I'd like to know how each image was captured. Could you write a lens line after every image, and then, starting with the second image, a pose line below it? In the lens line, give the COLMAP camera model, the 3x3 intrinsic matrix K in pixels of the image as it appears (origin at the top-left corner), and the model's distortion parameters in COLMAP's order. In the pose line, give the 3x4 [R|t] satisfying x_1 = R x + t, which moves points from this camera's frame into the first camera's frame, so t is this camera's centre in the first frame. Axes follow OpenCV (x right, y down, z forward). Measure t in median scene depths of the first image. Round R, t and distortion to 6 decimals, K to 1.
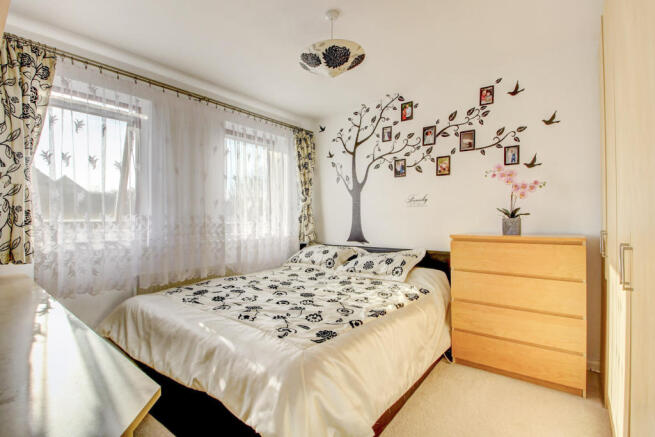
lens RADIAL K [[299.1, 0, 327.0], [0, 299.1, 217.9], [0, 0, 1]] dist [-0.020658, -0.001572]
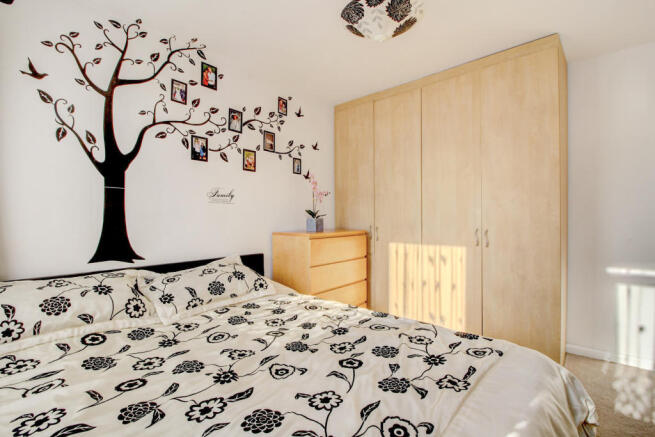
lens RADIAL K [[299.1, 0, 327.6], [0, 299.1, 219.4], [0, 0, 1]] dist [-0.020658, -0.001572]
pose [[0.042338, 0.001170, 0.999103, -0.480580], [-0.002742, 0.999996, -0.001054, 0.005252], [-0.999100, -0.002695, 0.042341, 0.680896]]
